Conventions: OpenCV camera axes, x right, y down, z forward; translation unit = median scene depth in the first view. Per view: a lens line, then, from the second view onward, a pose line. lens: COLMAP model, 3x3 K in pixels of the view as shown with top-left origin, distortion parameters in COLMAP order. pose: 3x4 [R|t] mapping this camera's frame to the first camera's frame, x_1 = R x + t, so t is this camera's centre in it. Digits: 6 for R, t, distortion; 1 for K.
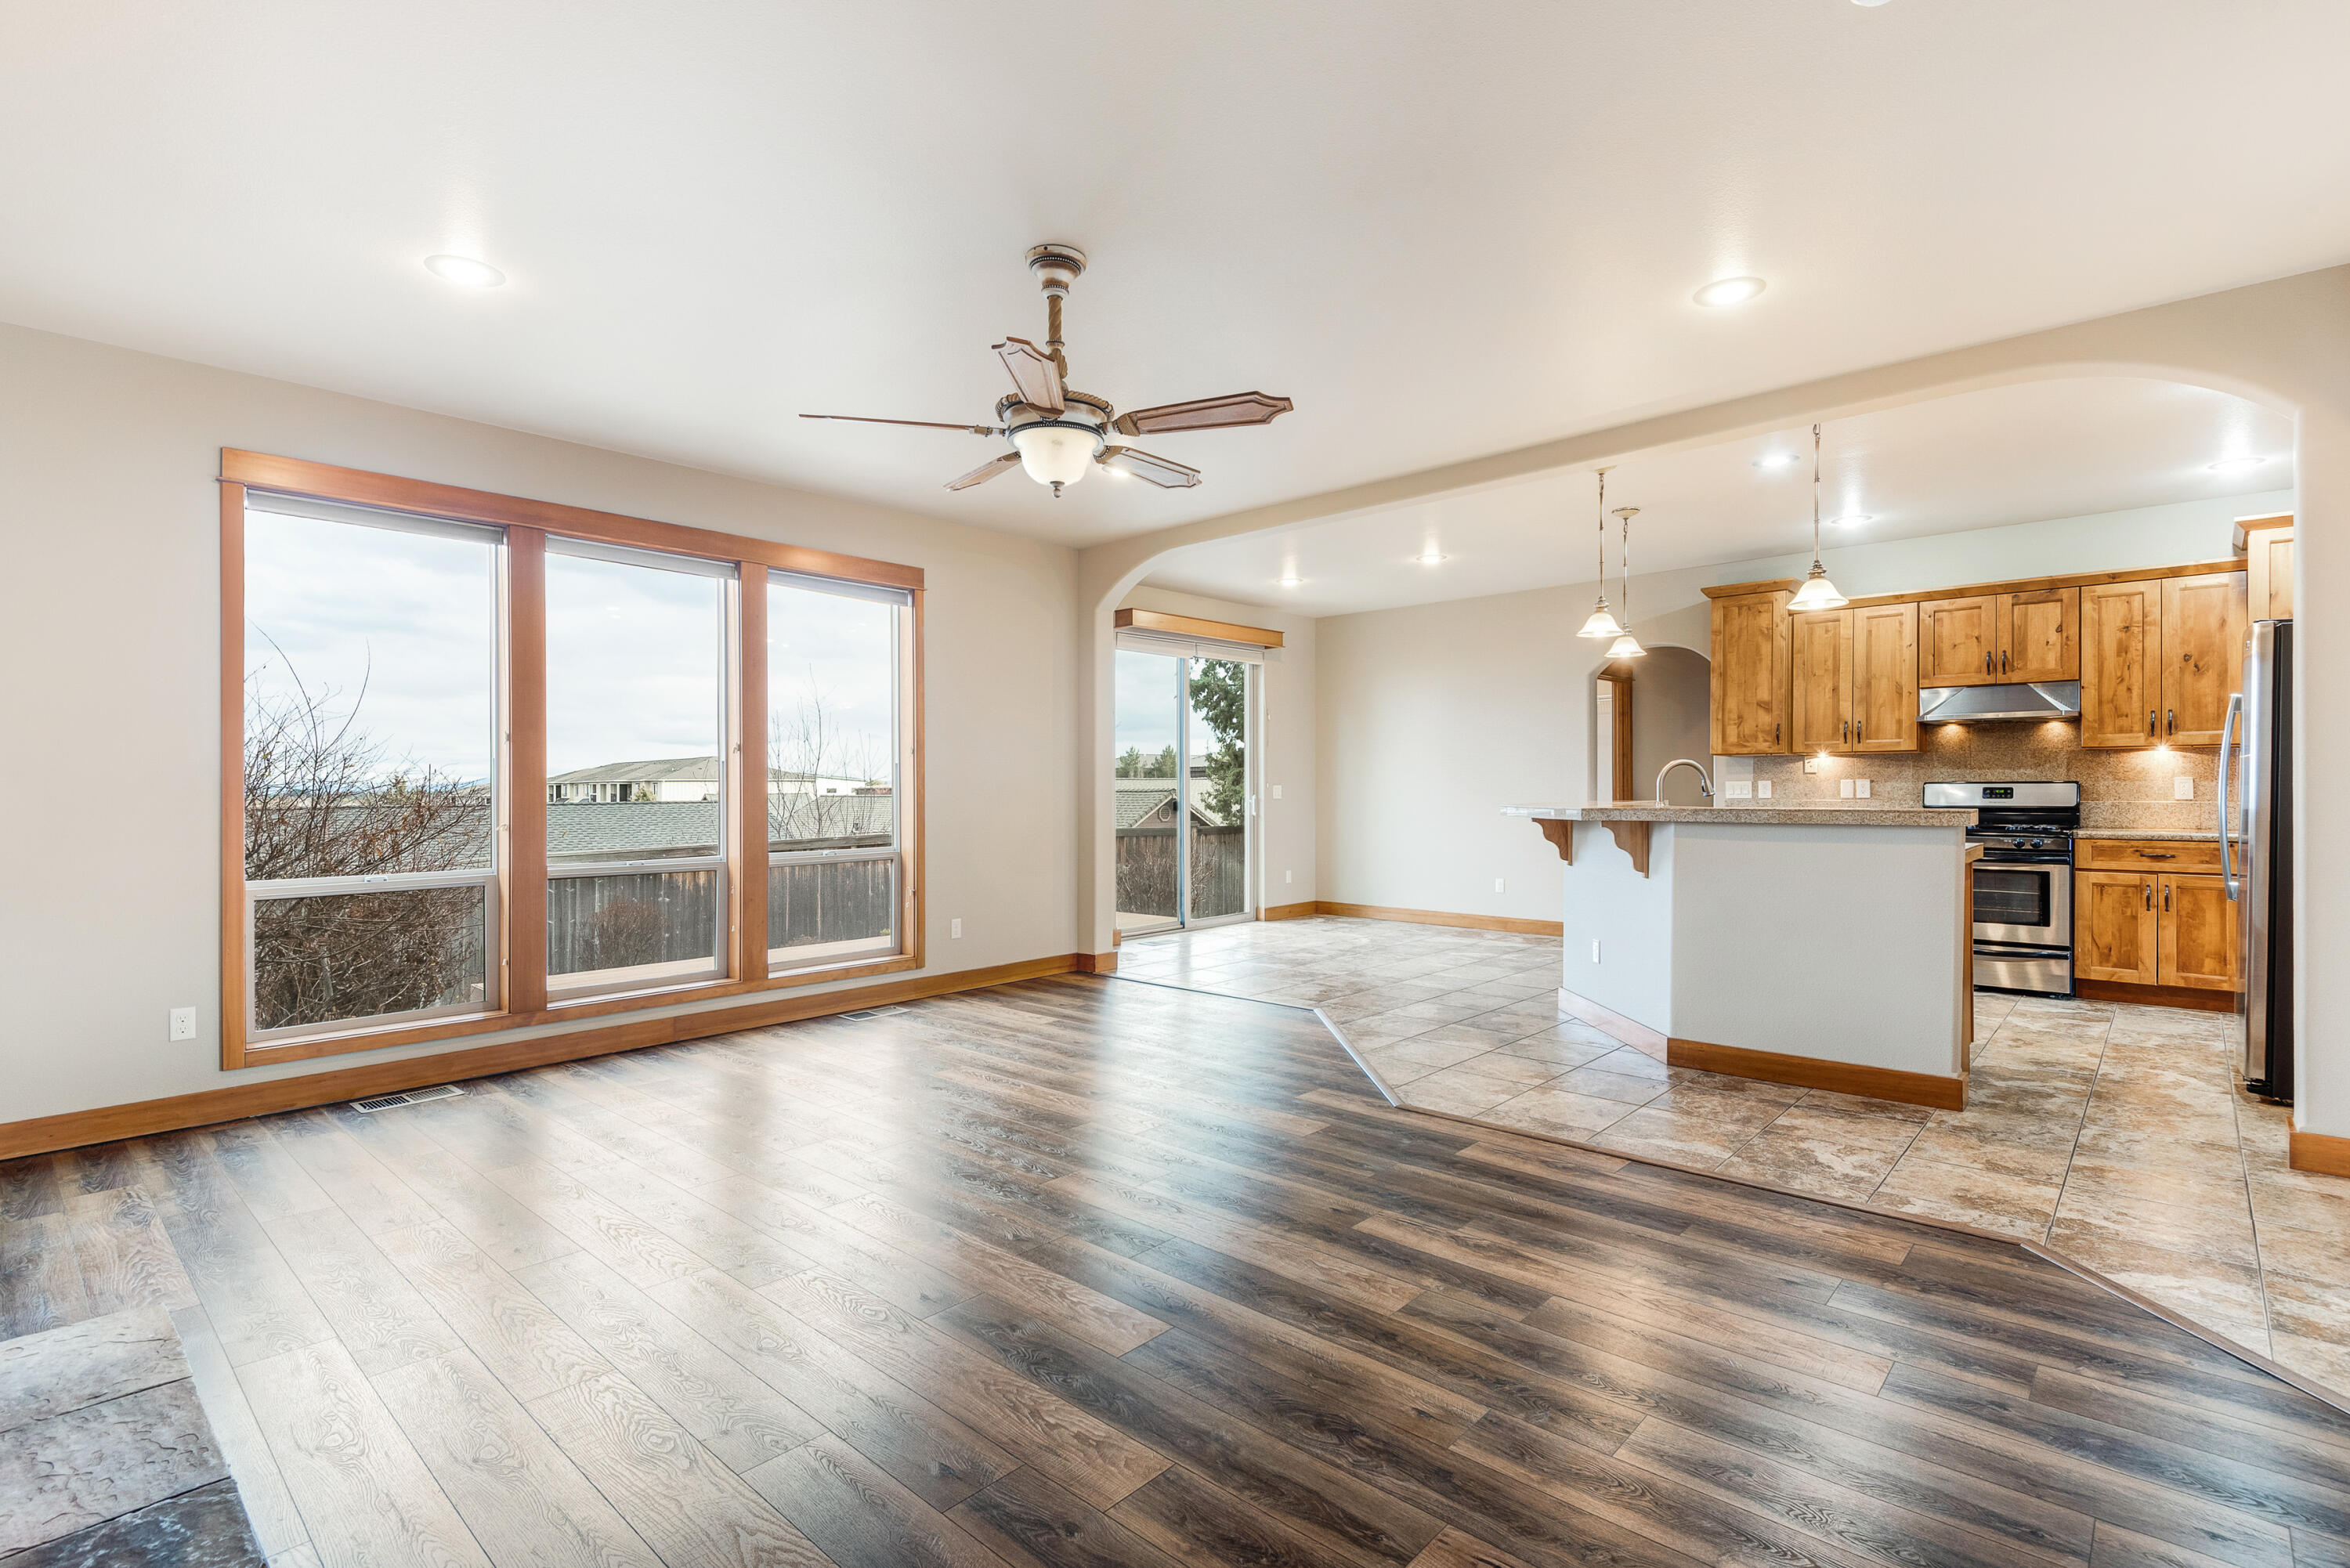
lens RADIAL K [[1094.3, 0, 1177.4], [0, 1094.3, 789.4], [0, 0, 1]] dist [-0.000202, 0.000479]
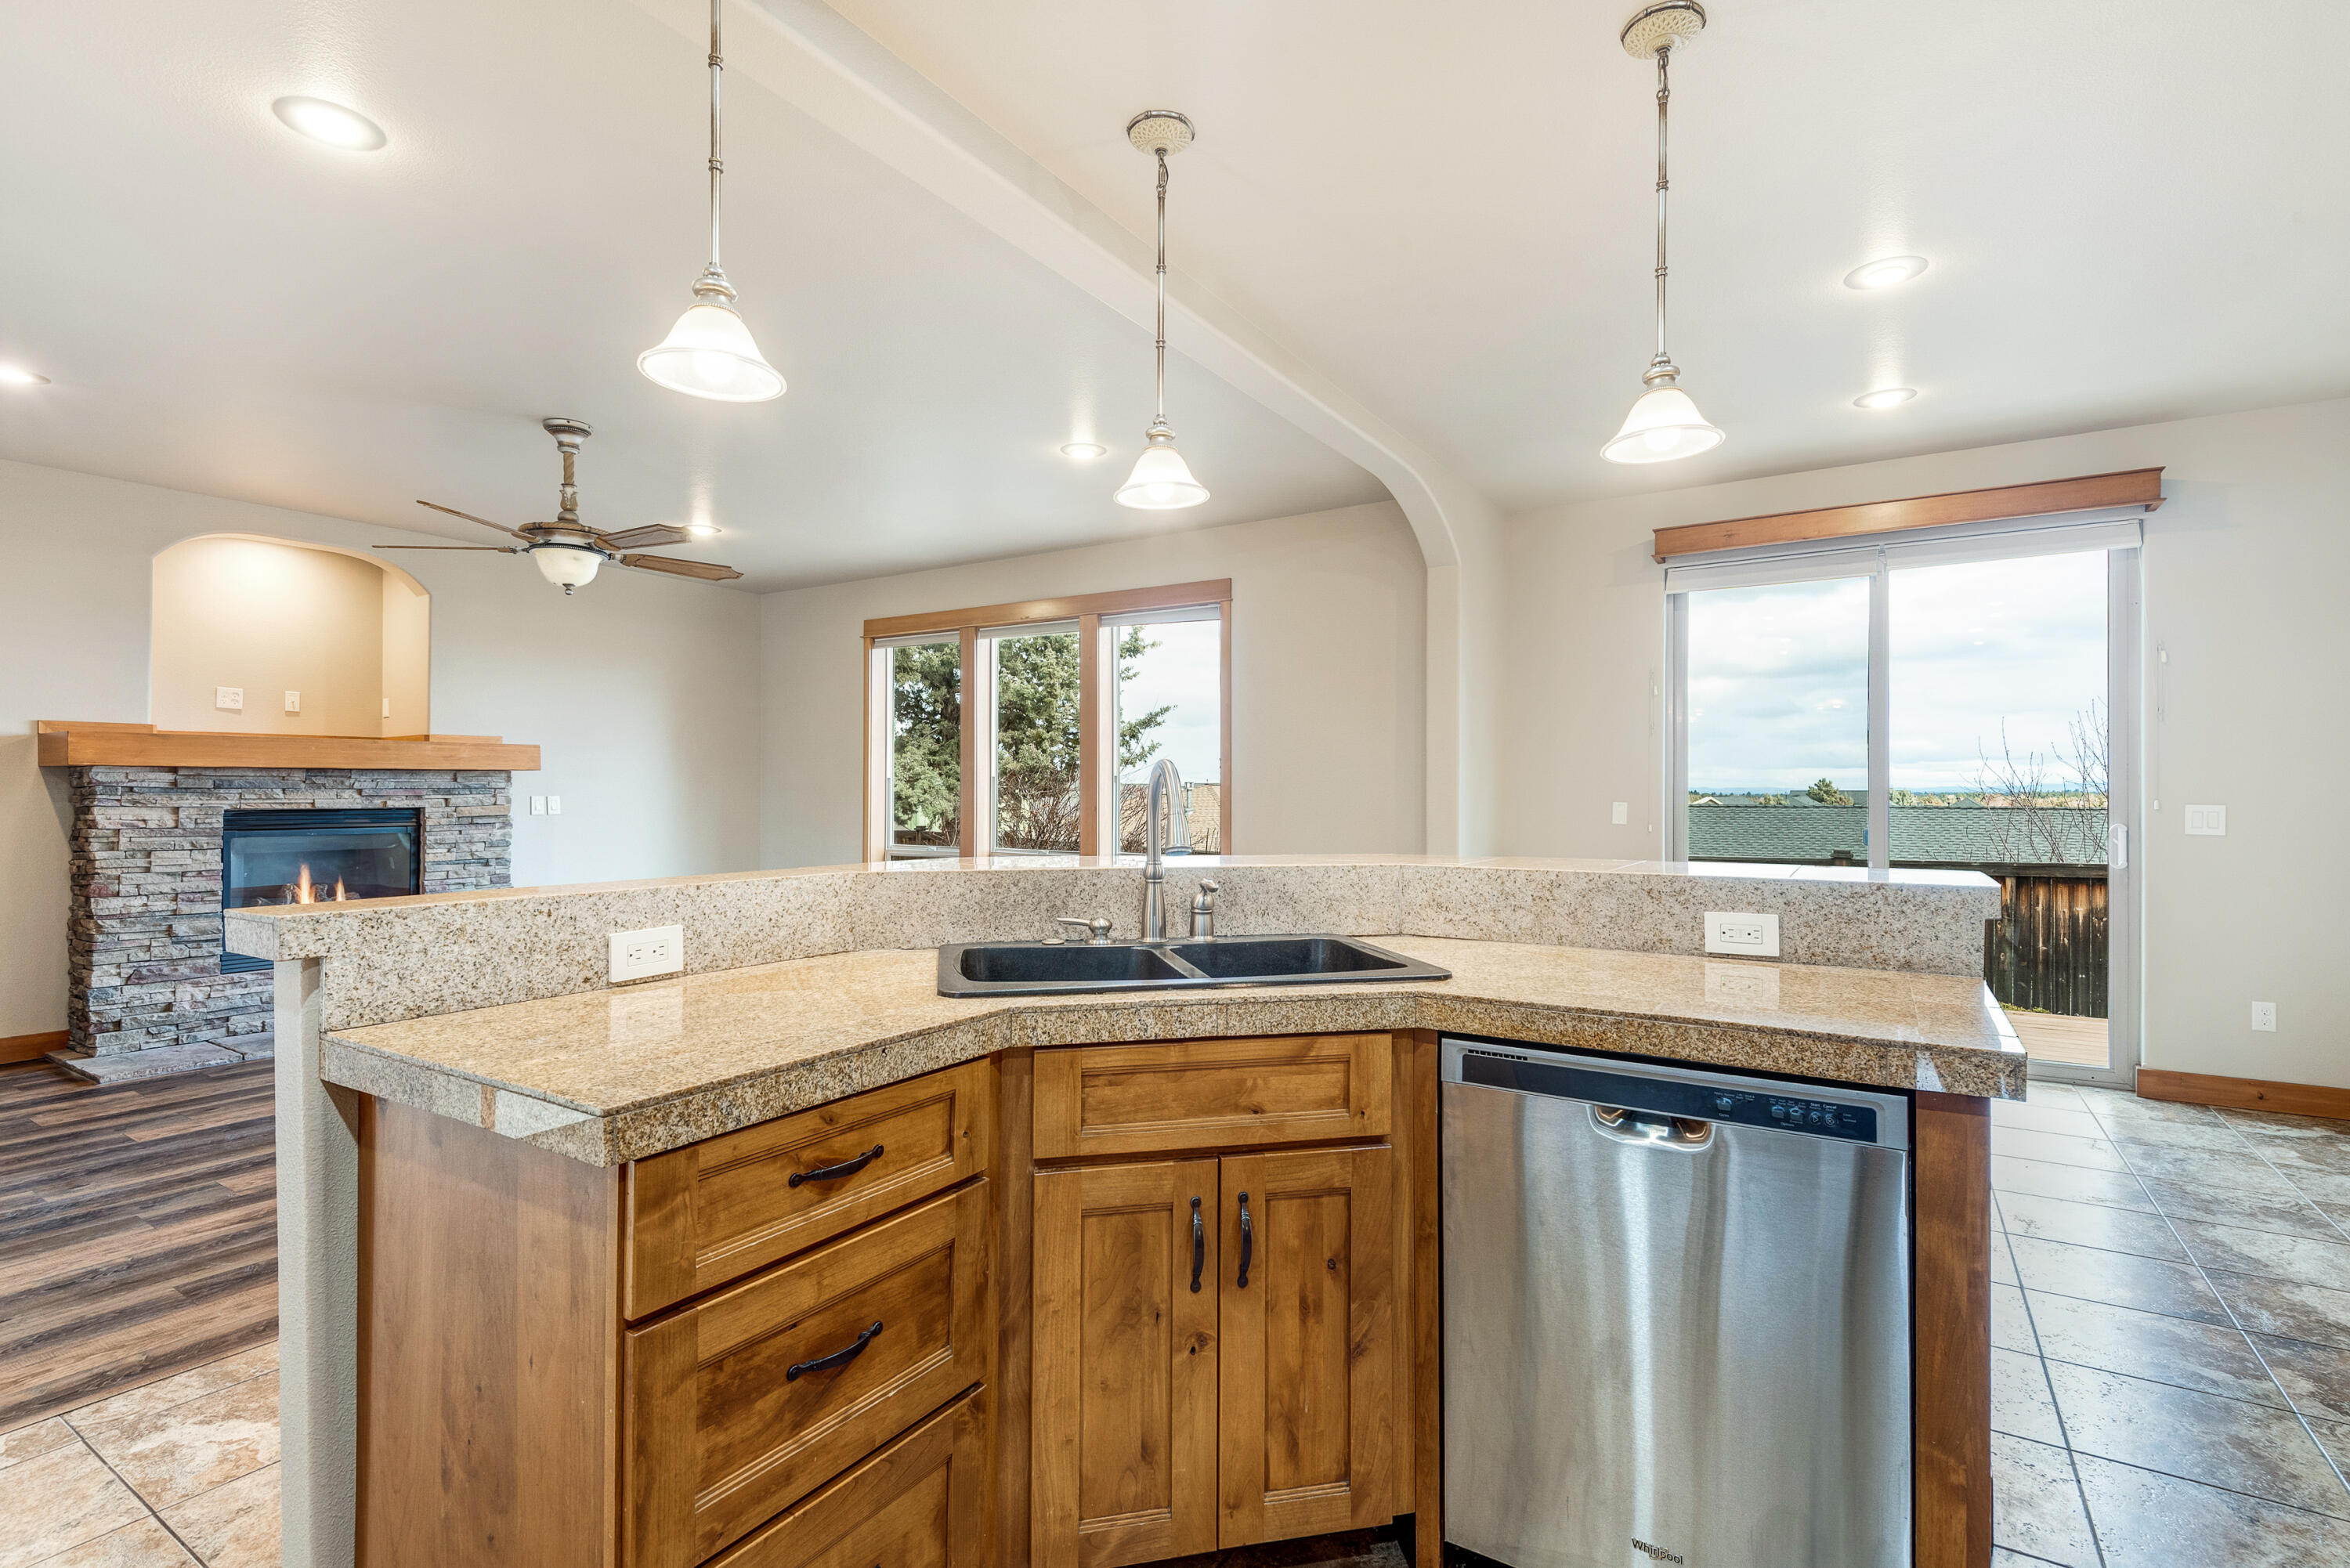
lens RADIAL K [[1094.3, 0, 1177.4], [0, 1094.3, 789.4], [0, 0, 1]] dist [-0.000202, 0.000479]
pose [[0.171263, -0.002680, -0.985222, 1.348408], [-0.002605, 0.999992, -0.003173, -0.021020], [0.985222, 0.003110, 0.171255, 1.478907]]
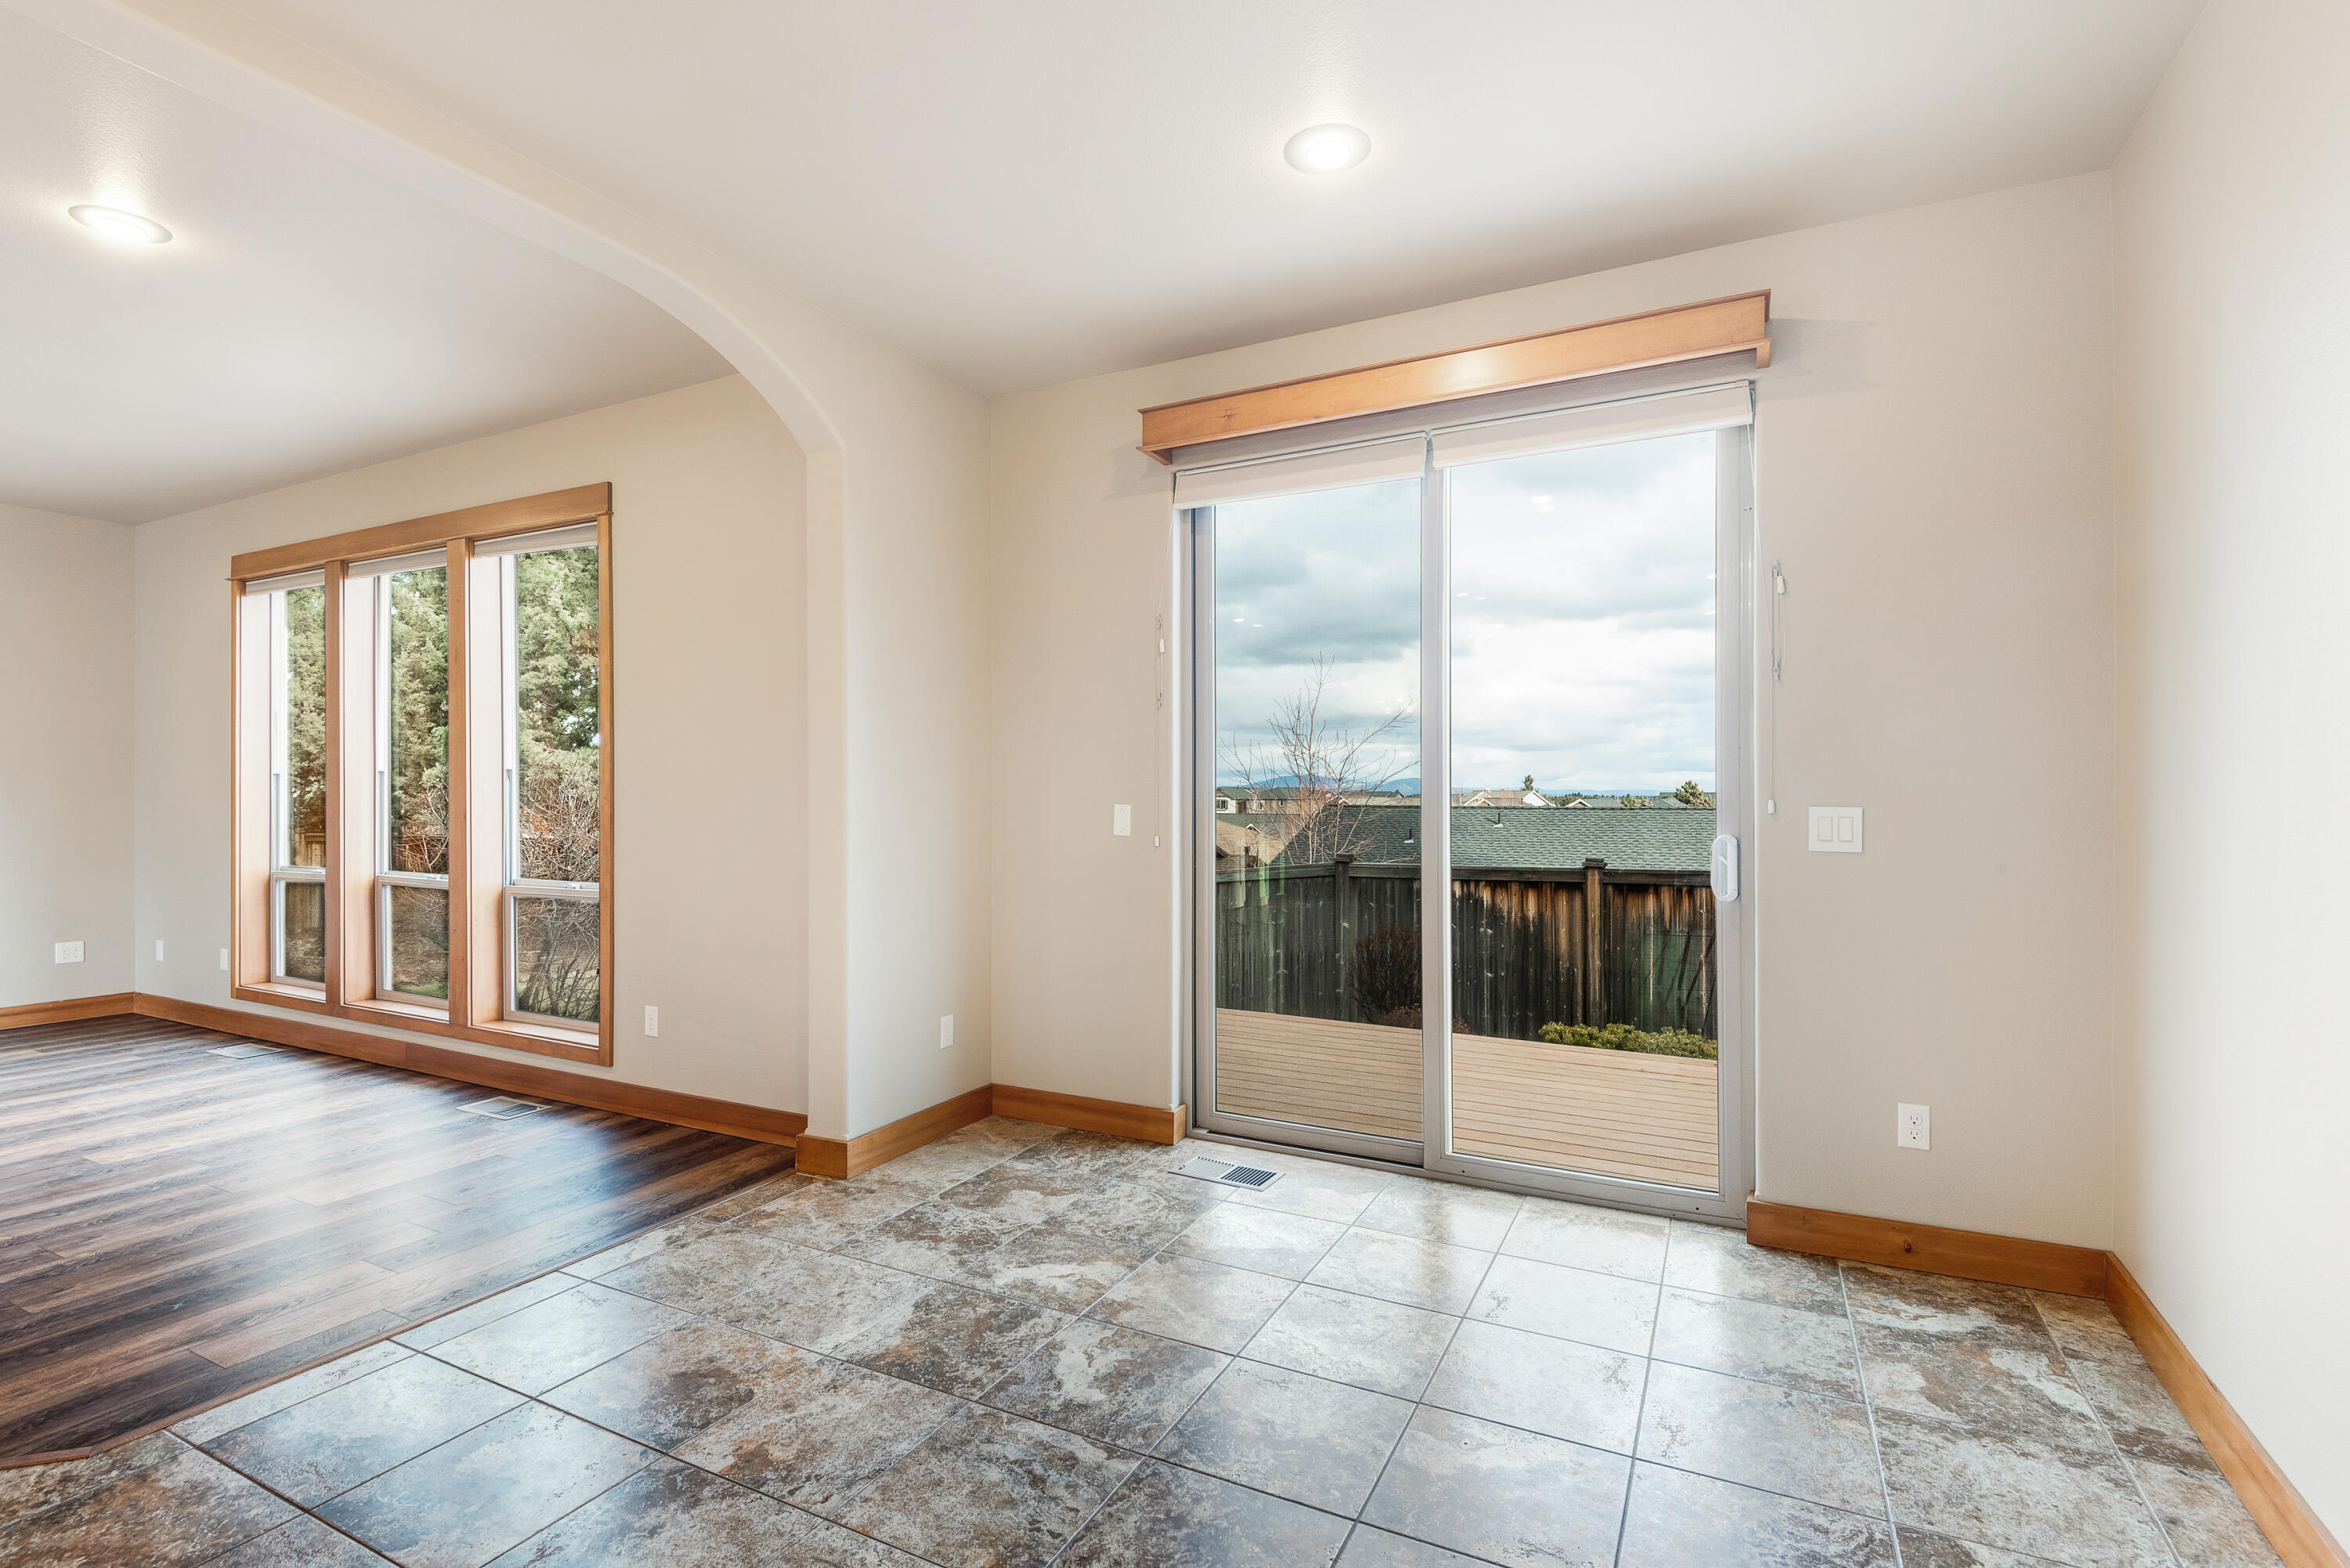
lens RADIAL K [[1094.3, 0, 1177.4], [0, 1094.3, 789.4], [0, 0, 1]] dist [-0.000202, 0.000479]
pose [[0.254691, -0.004330, -0.967013, 0.975883], [-0.002728, 0.999983, -0.005196, -0.017860], [0.967019, 0.003962, 0.254674, 2.189691]]
